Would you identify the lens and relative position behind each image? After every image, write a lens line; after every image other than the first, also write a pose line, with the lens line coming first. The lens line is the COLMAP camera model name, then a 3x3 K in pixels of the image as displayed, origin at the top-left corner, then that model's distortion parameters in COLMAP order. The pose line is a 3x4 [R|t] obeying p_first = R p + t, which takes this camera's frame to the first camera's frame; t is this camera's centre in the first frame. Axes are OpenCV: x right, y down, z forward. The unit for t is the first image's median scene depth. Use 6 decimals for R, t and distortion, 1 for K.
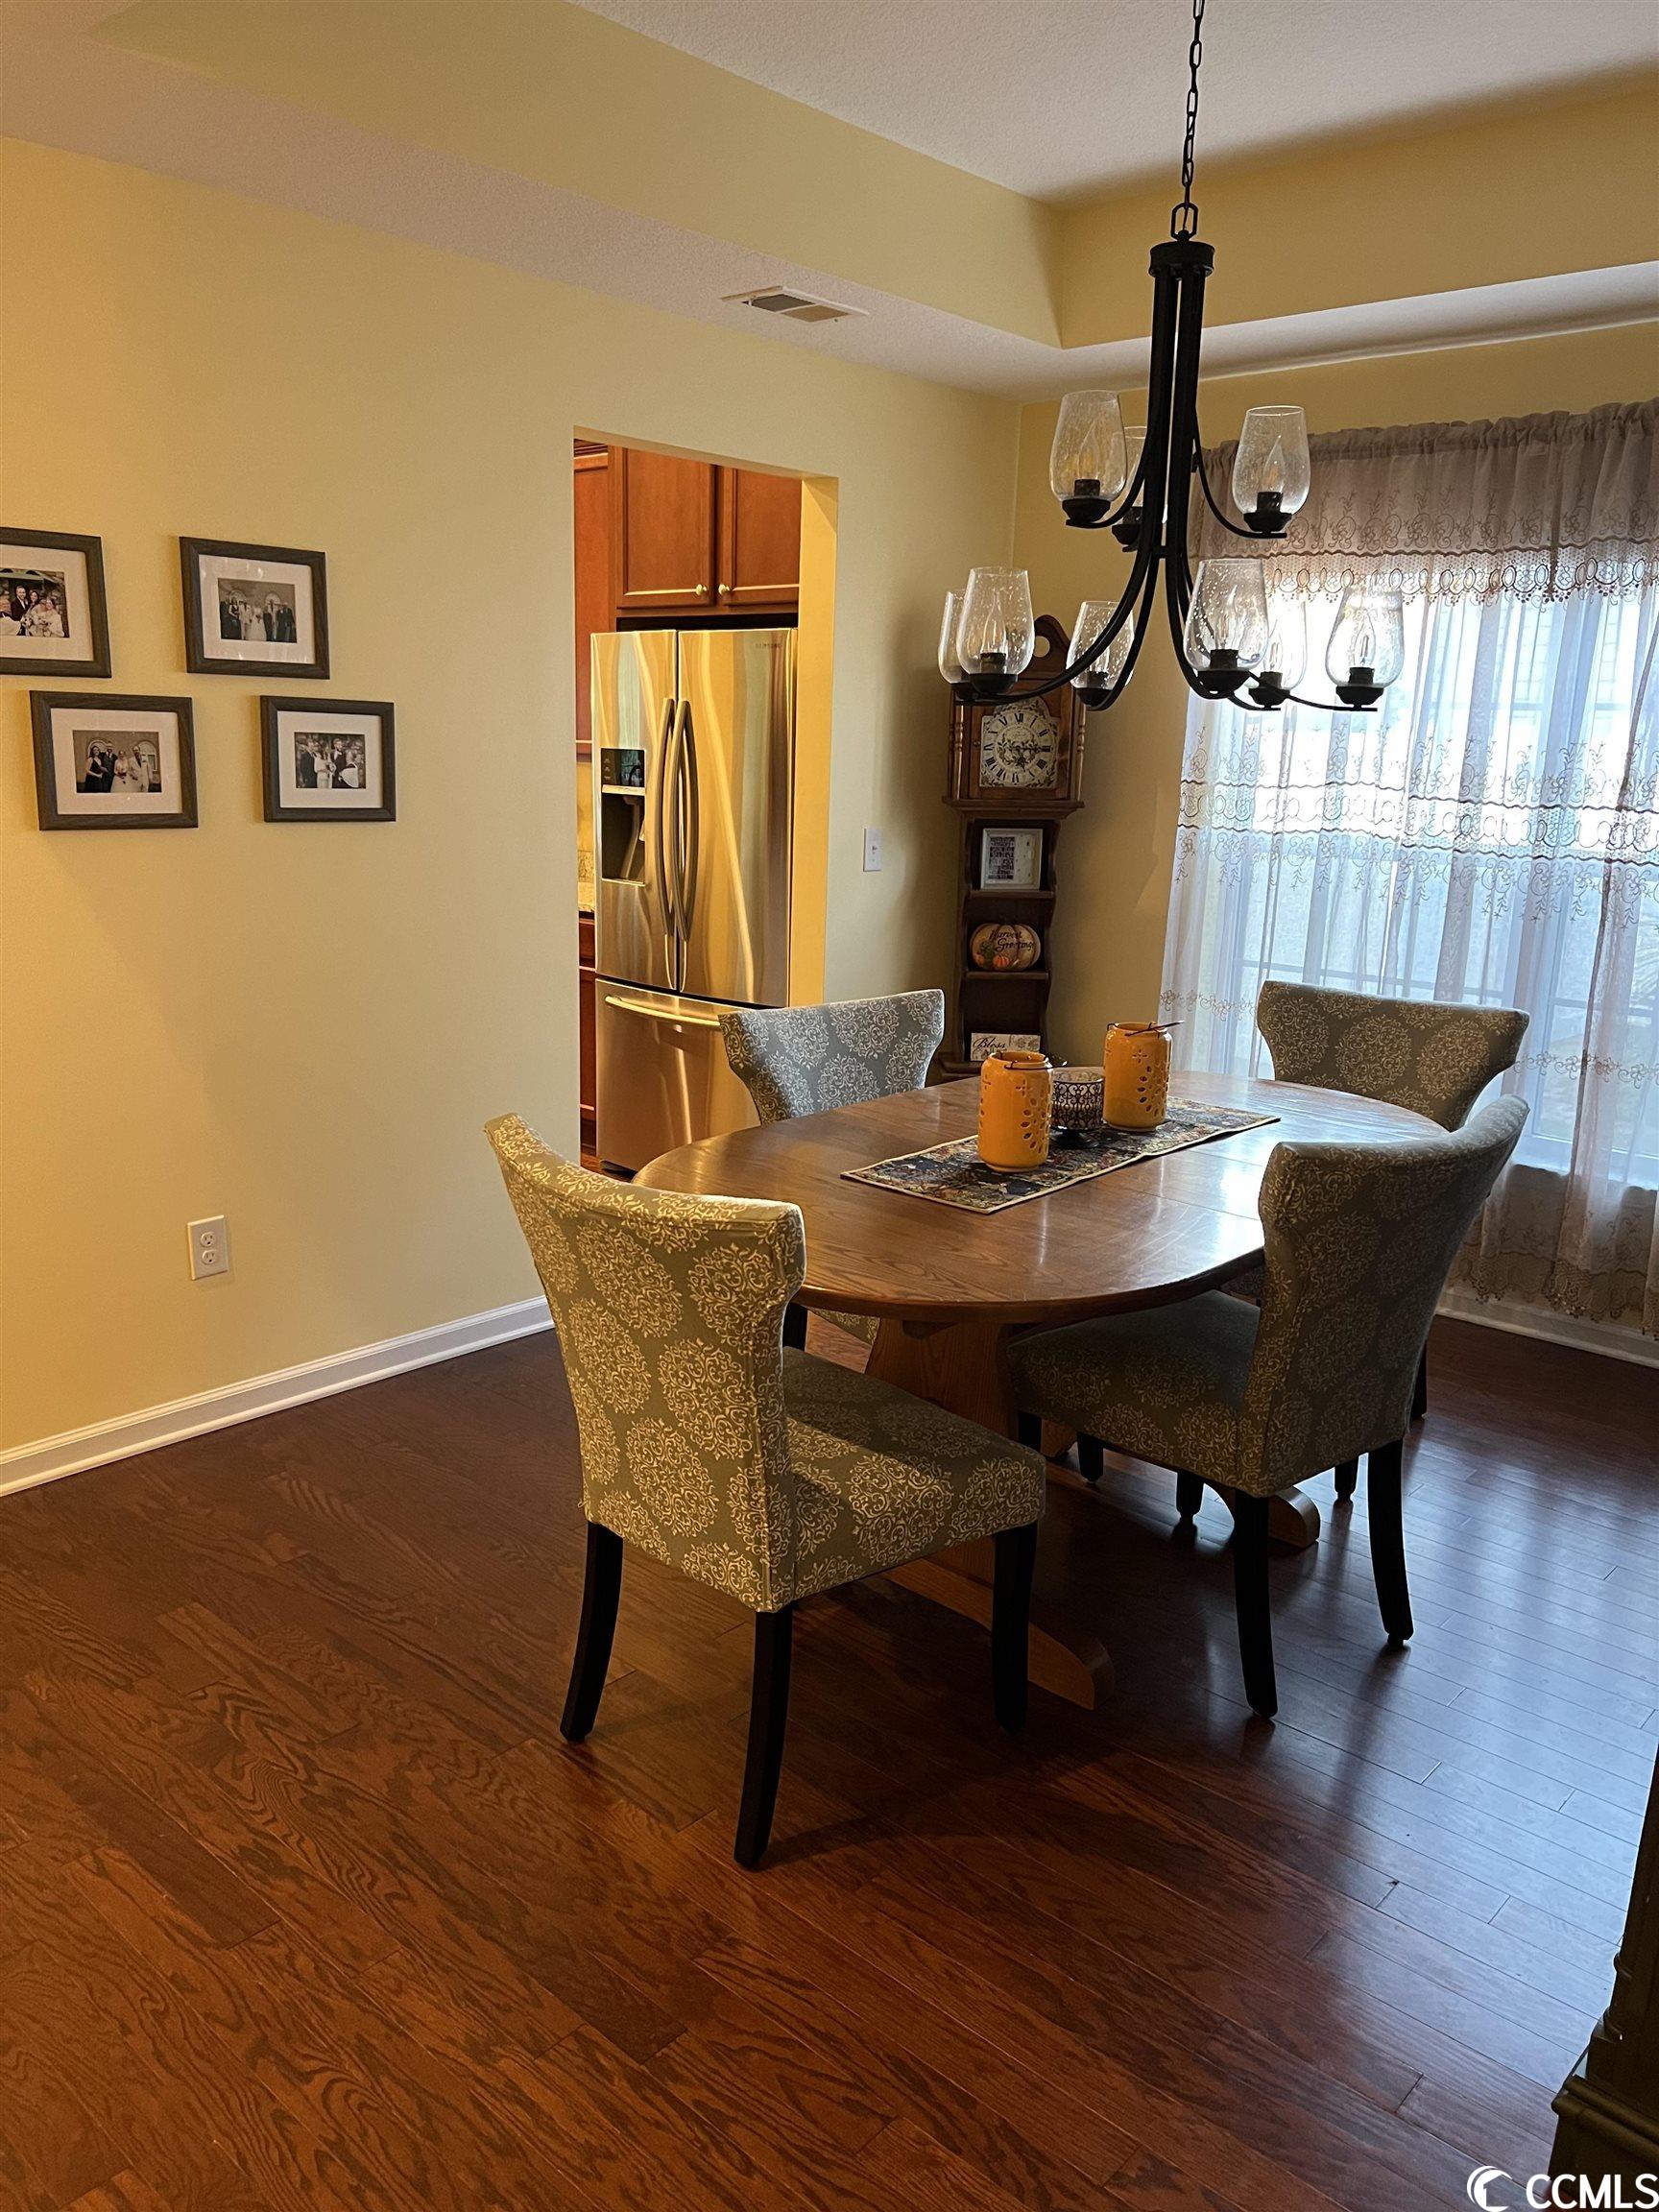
lens RADIAL K [[1665.6, 0, 829.5], [0, 1665.6, 1106.0], [0, 0, 1]] dist [0.041976, -0.058936]
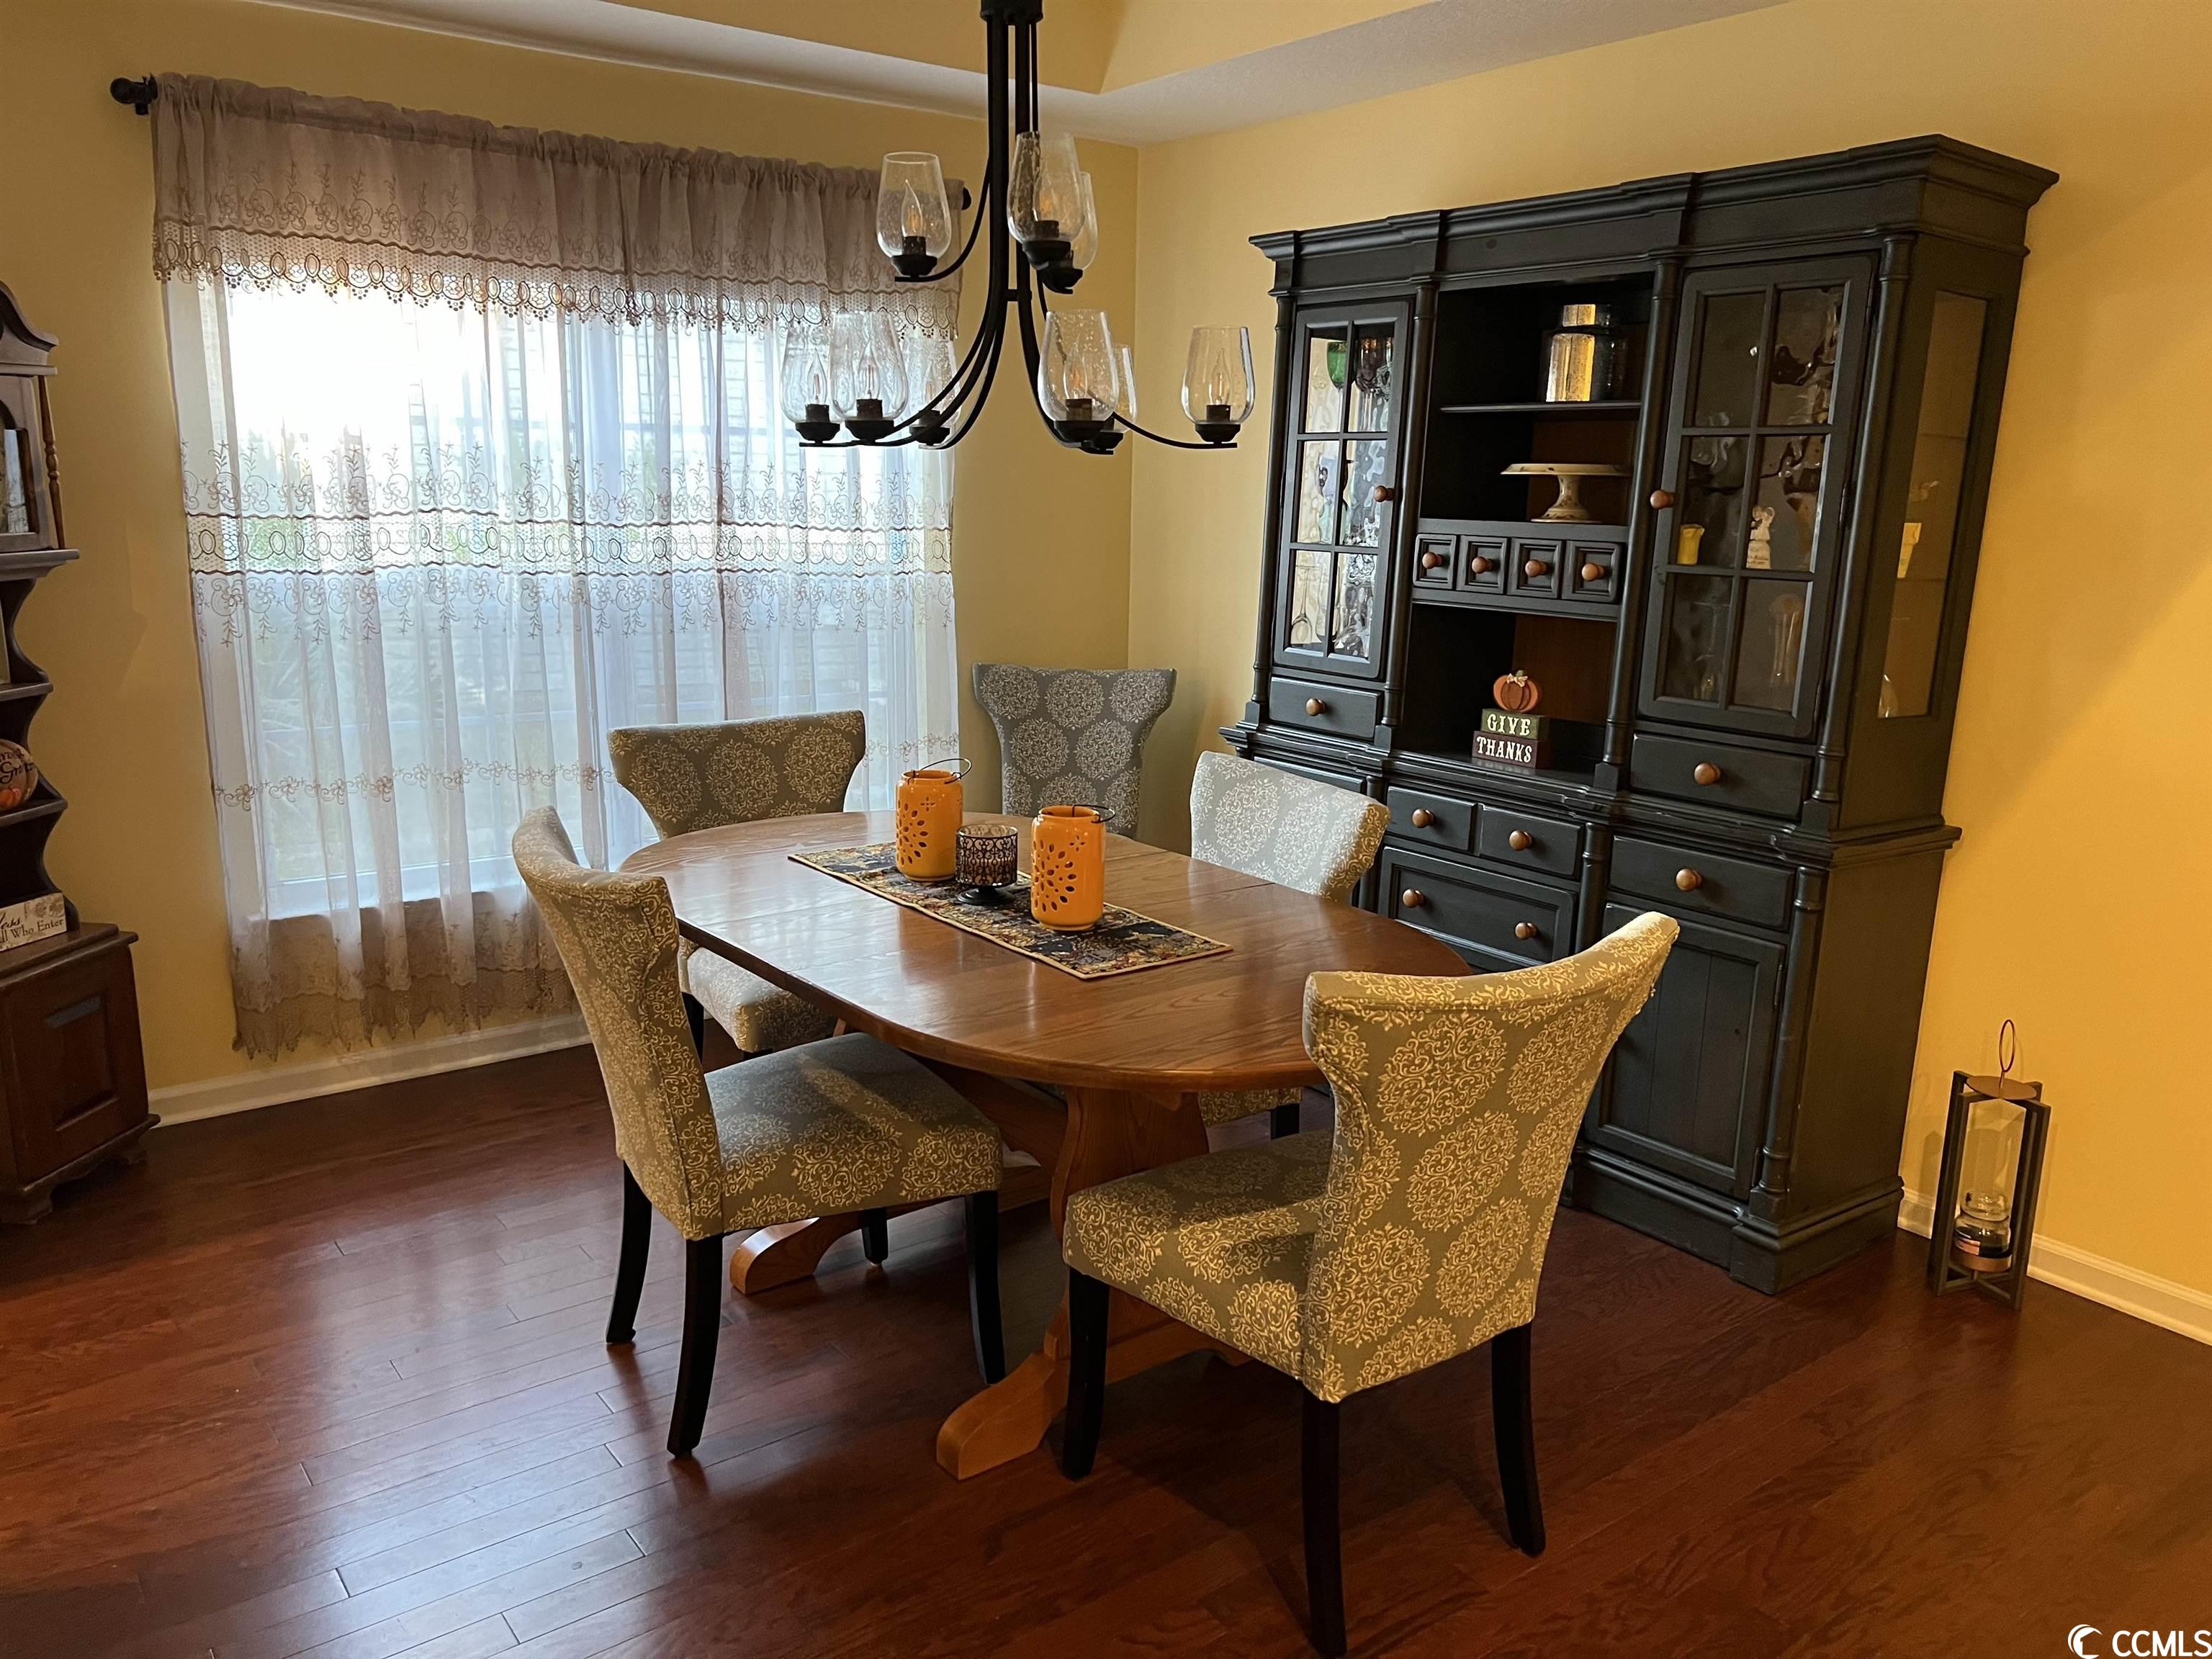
lens RADIAL K [[1658.3, 0, 1106.0], [0, 1658.3, 829.5], [0, 0, 1]] dist [0.049686, 0.000309]
pose [[0.188866, -0.236082, 0.953203, -0.592562], [0.206766, 0.958472, 0.196419, -0.150807], [-0.959988, 0.159993, 0.229836, 0.551113]]
